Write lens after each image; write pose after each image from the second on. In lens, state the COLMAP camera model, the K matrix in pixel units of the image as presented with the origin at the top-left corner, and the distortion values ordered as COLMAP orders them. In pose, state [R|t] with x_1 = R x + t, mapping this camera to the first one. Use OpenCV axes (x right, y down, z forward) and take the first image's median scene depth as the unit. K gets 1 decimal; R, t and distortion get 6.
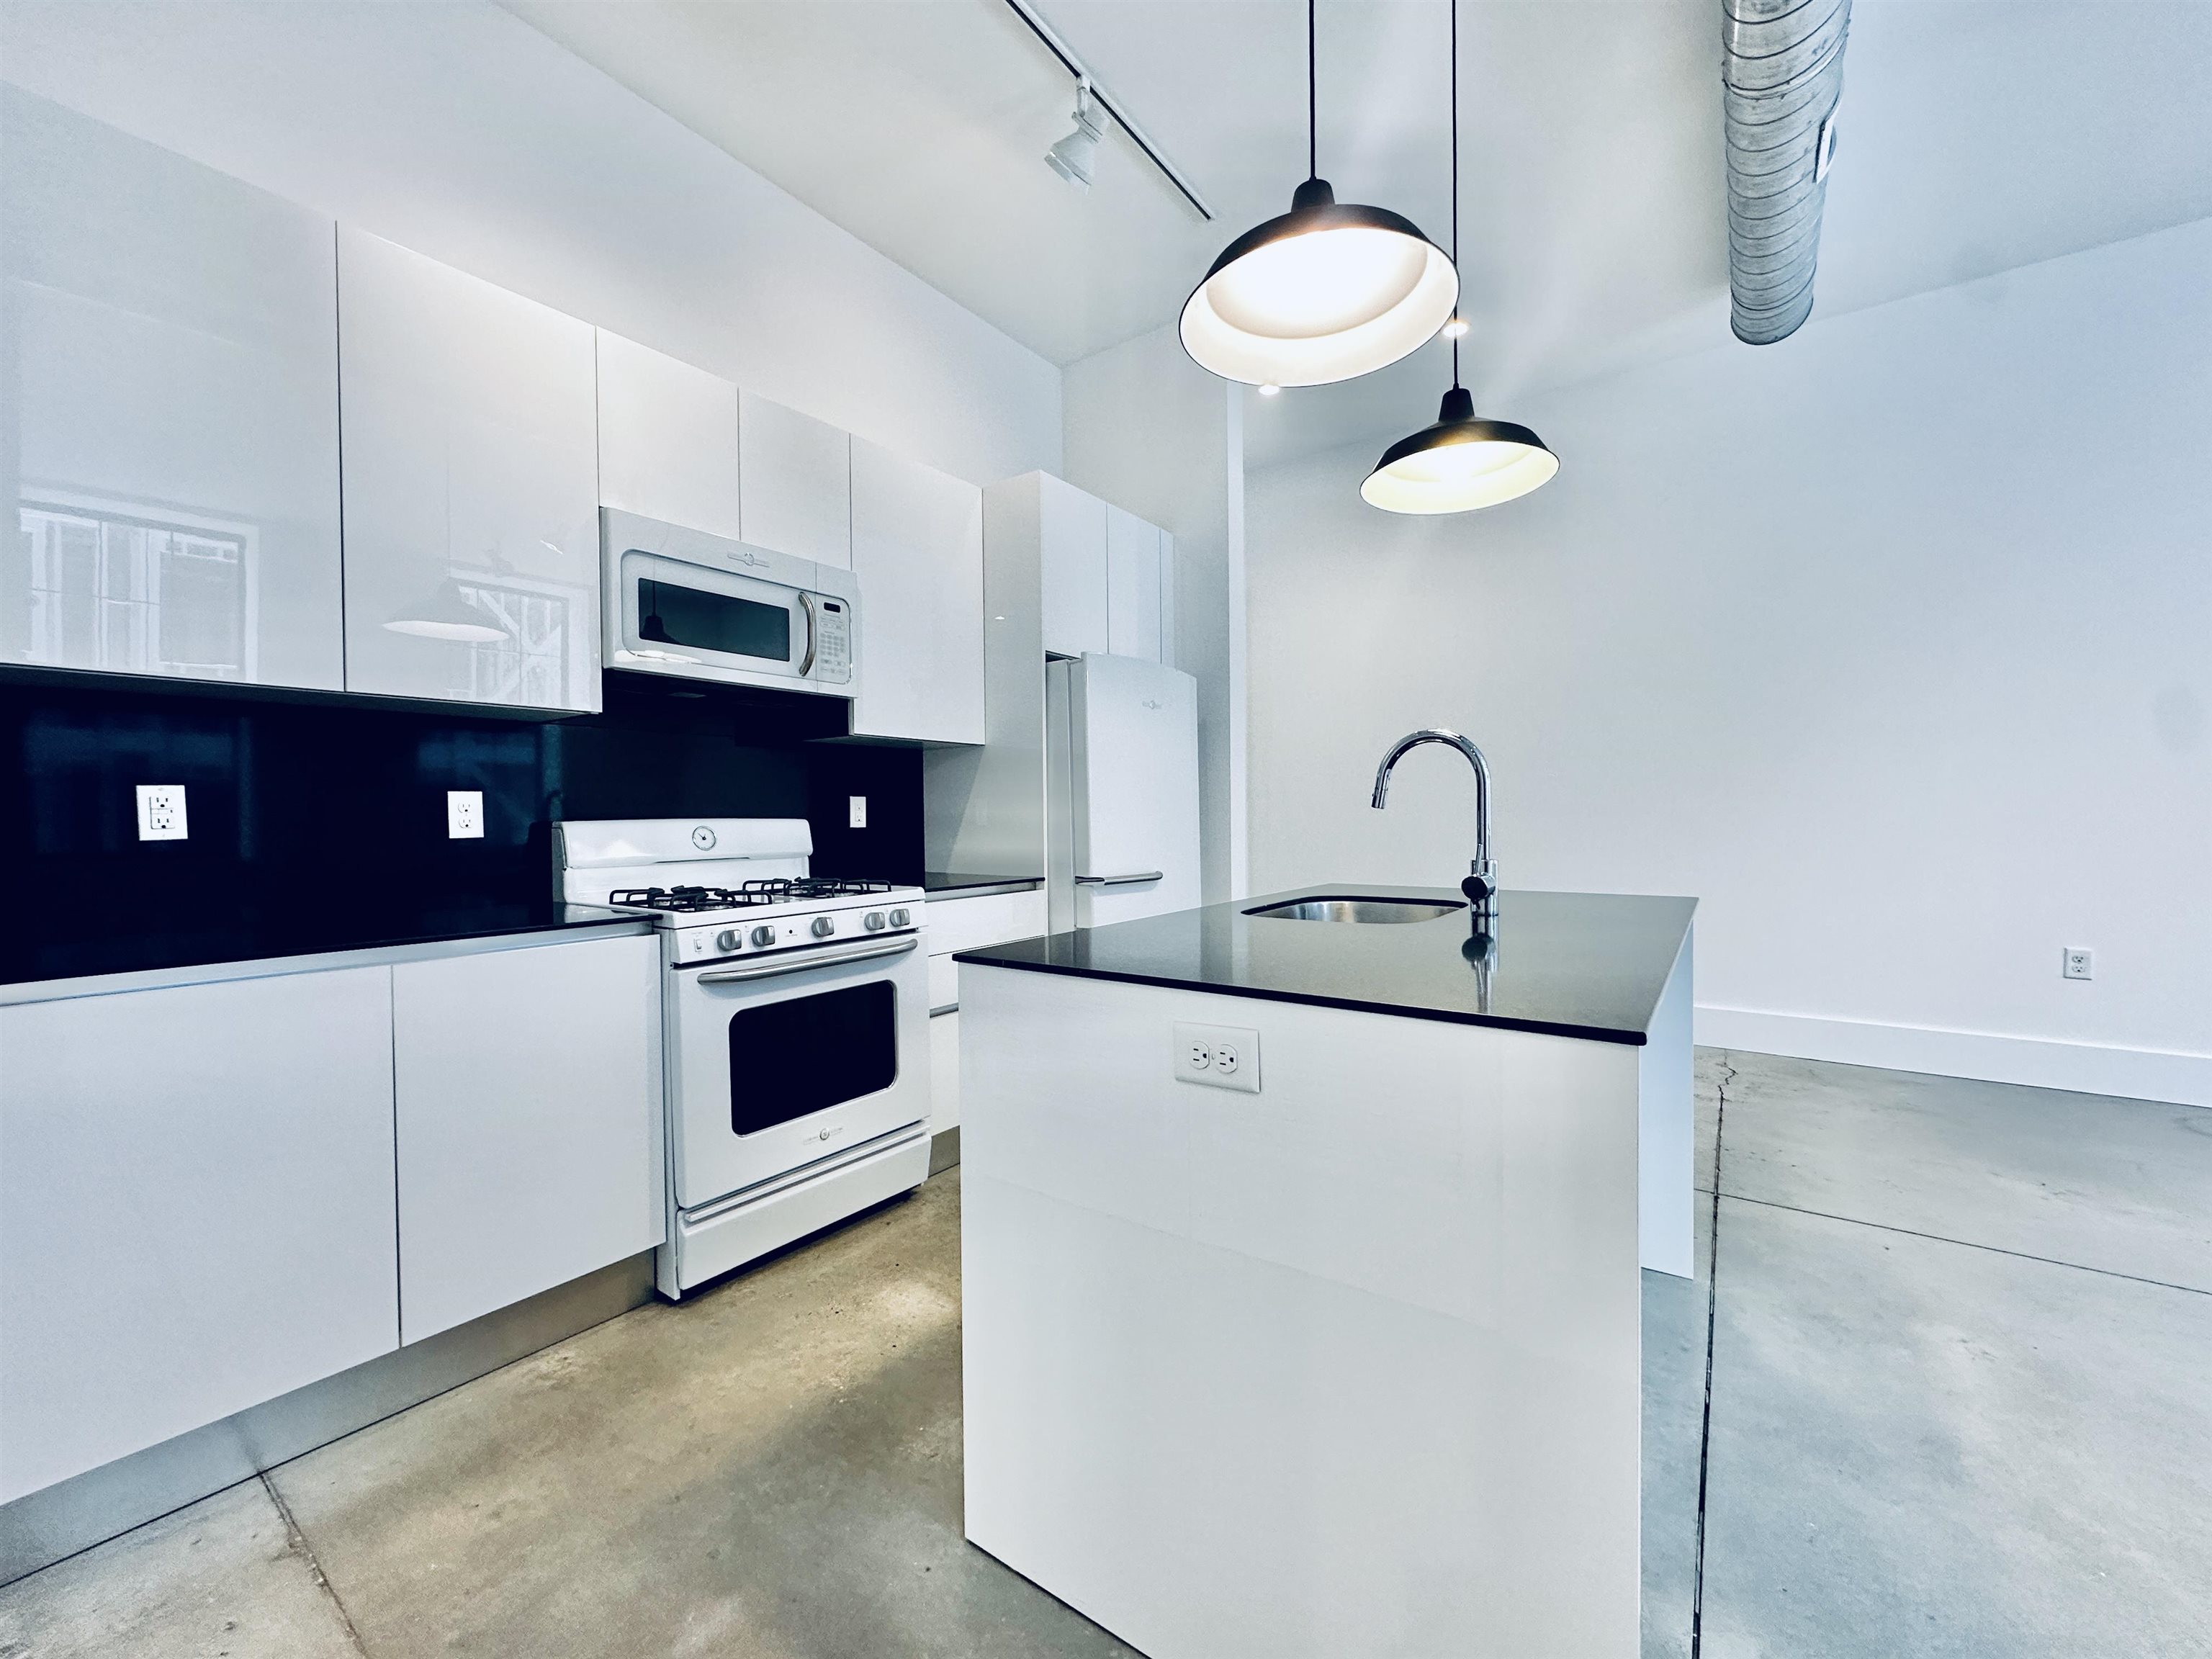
lens RADIAL K [[872.1, 0, 1106.0], [0, 872.1, 829.5], [0, 0, 1]] dist [-0.001217, 0.000220]
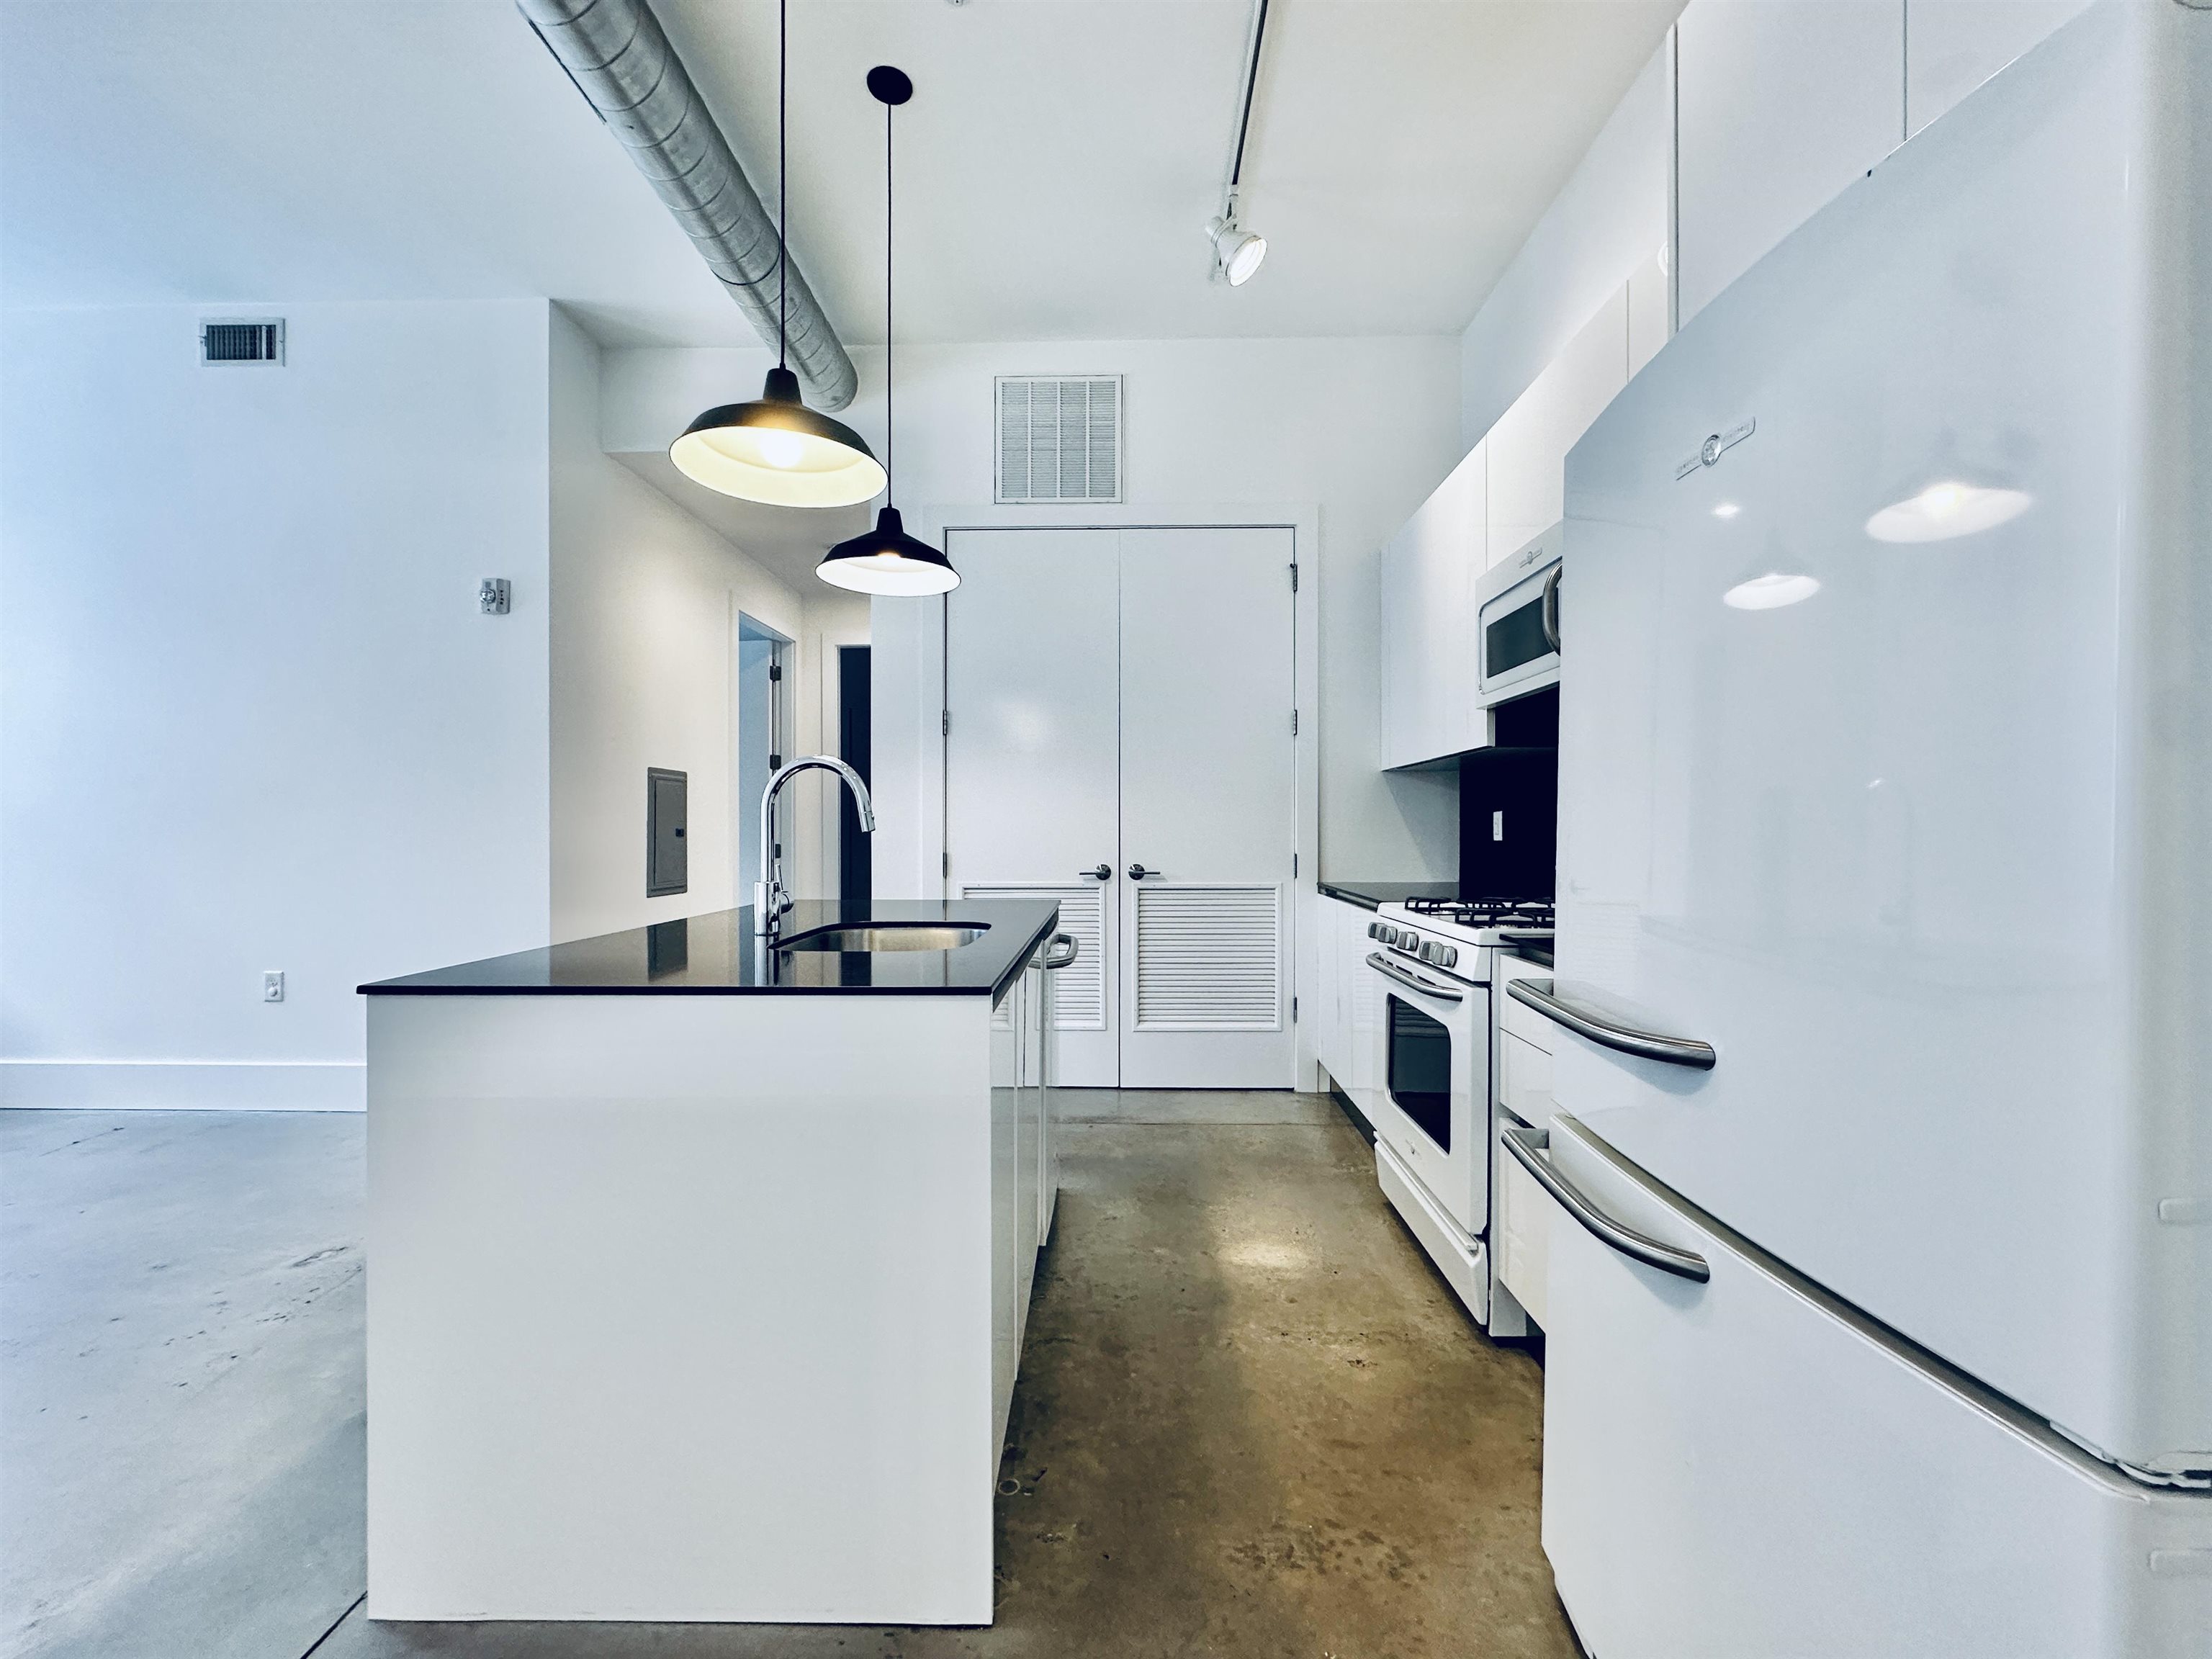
lens RADIAL K [[885.5, 0, 1092.8], [0, 885.5, 827.8], [0, 0, 1]] dist [0.007667, 0.000029]
pose [[-0.828036, 0.008394, -0.560612, 0.539872], [-0.002808, 0.999813, 0.019118, -0.039486], [0.560668, 0.017405, -0.827858, 1.585955]]
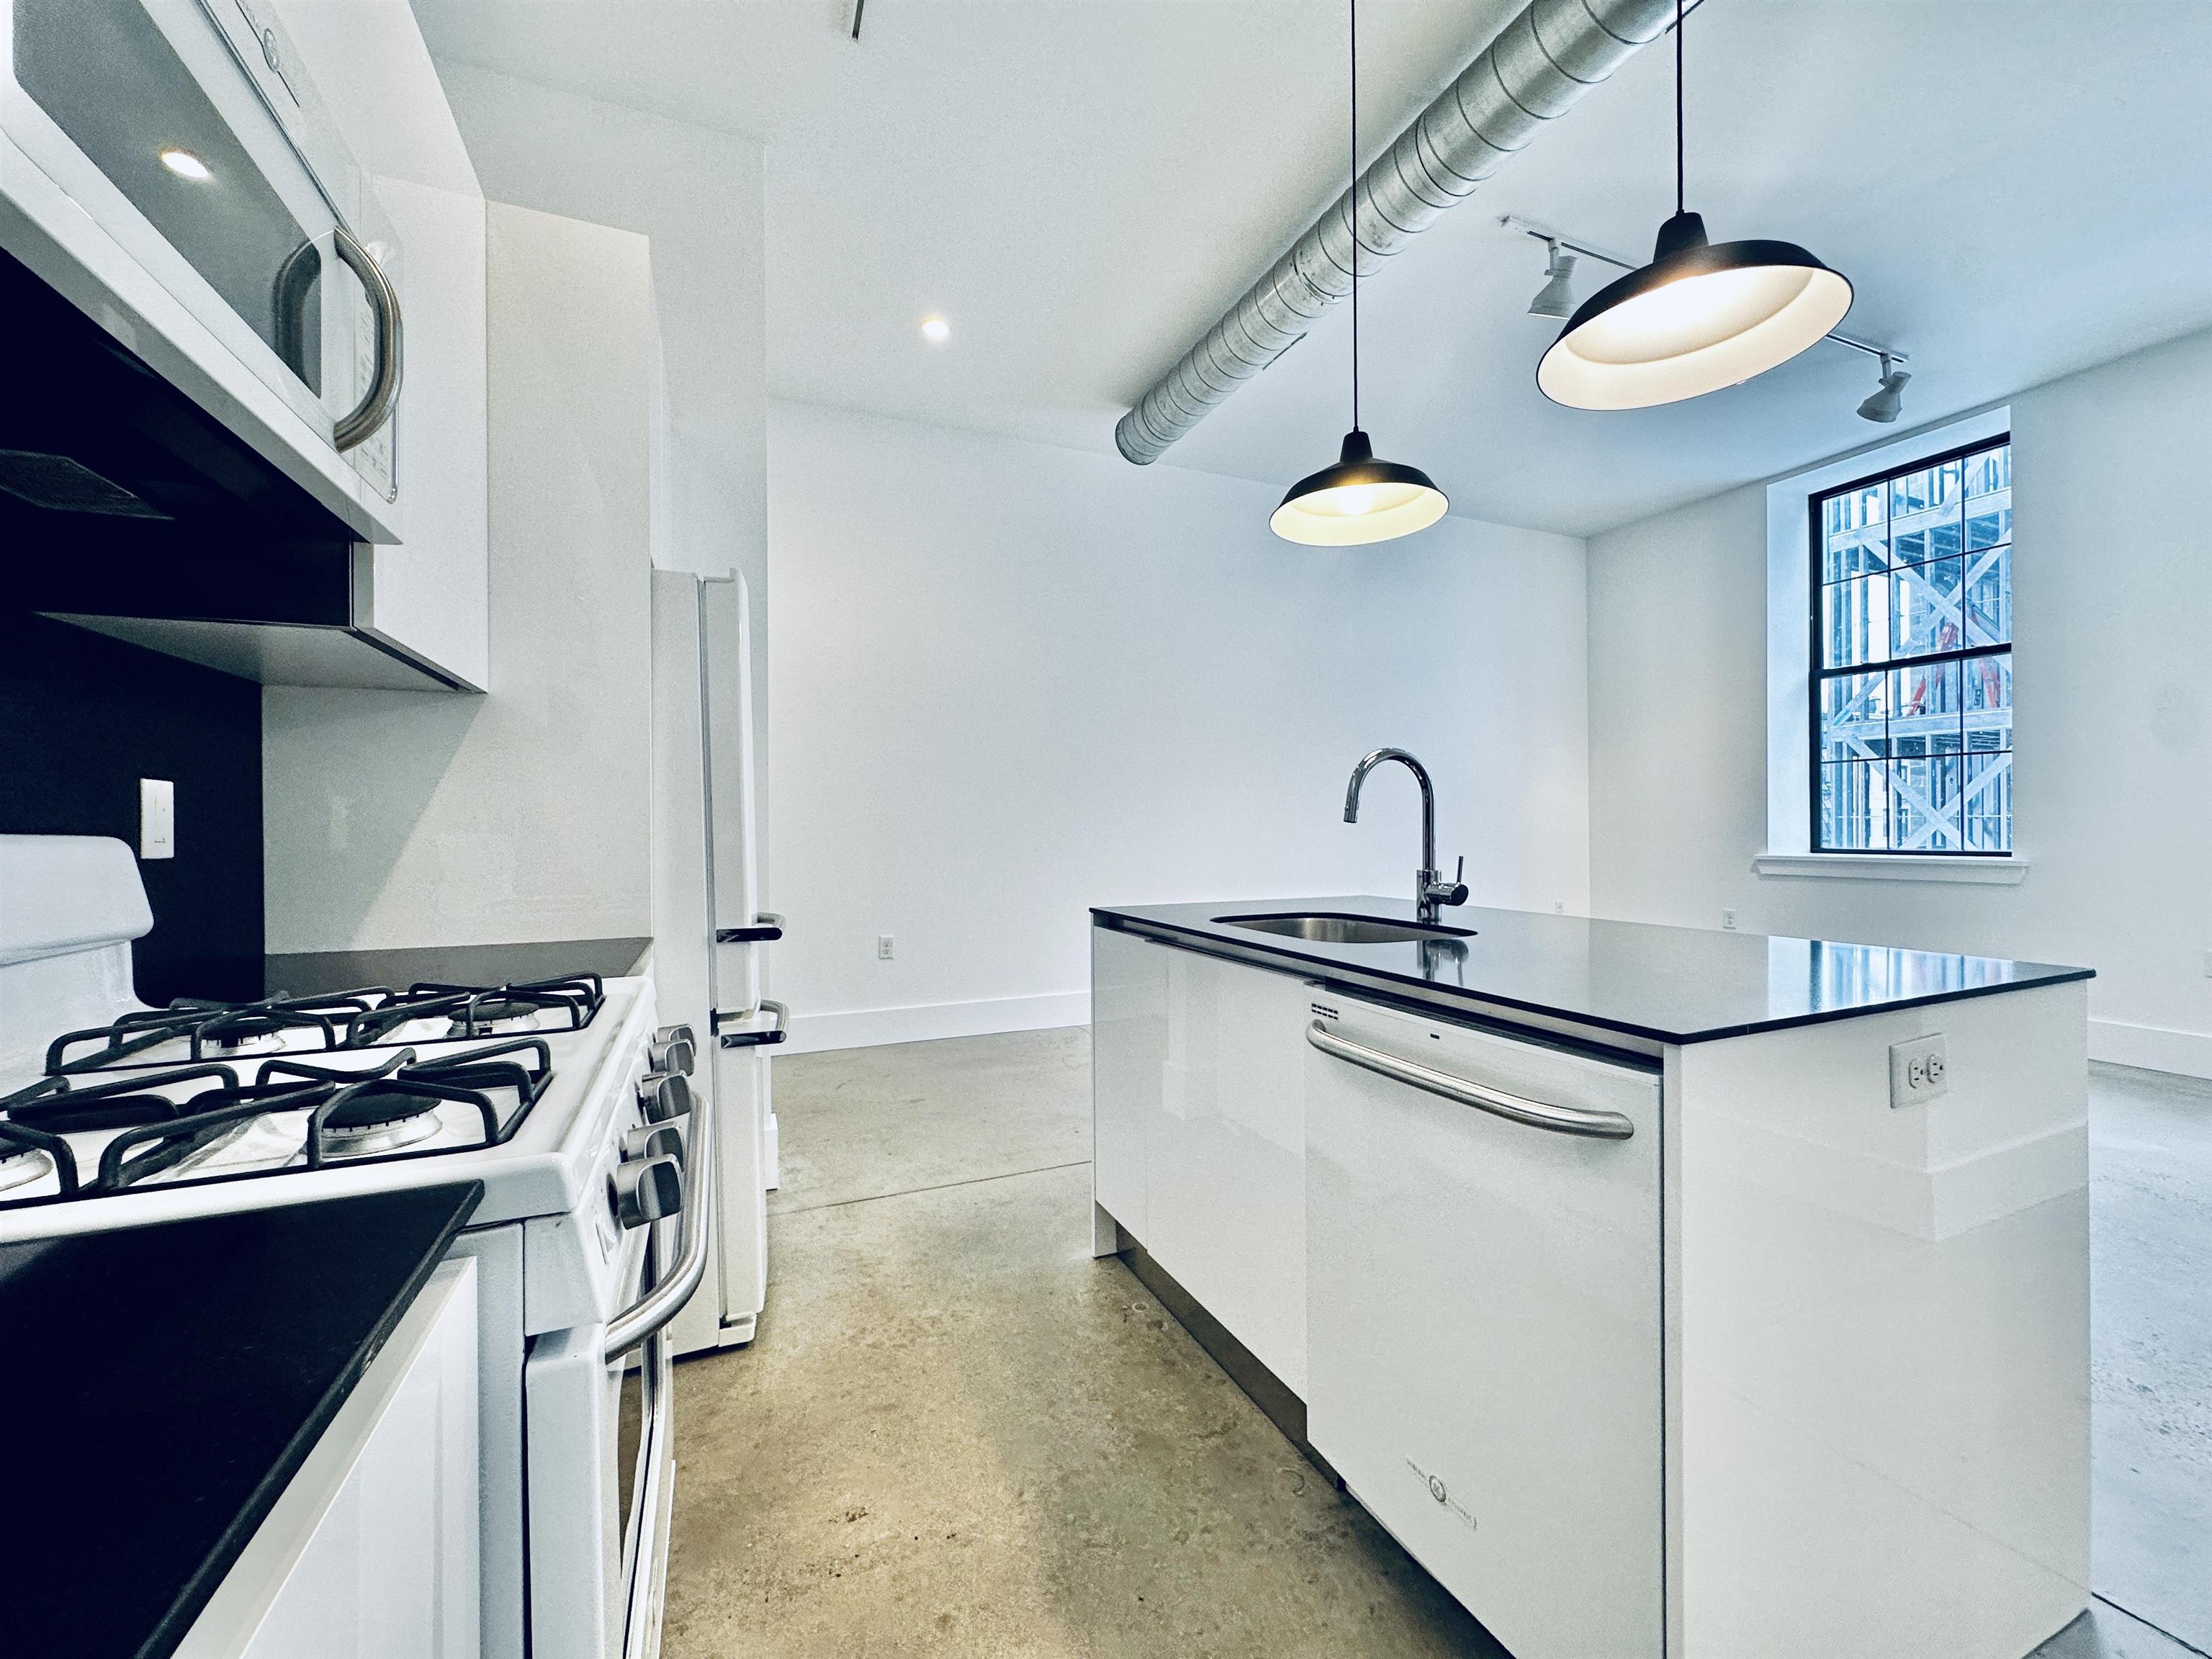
lens RADIAL K [[872.1, 0, 1106.0], [0, 872.1, 829.5], [0, 0, 1]] dist [-0.001217, 0.000220]
pose [[0.509918, 0.005025, 0.860208, -0.537095], [0.014792, 0.999784, -0.014609, -0.003503], [-0.860096, 0.020174, 0.509733, 0.596286]]
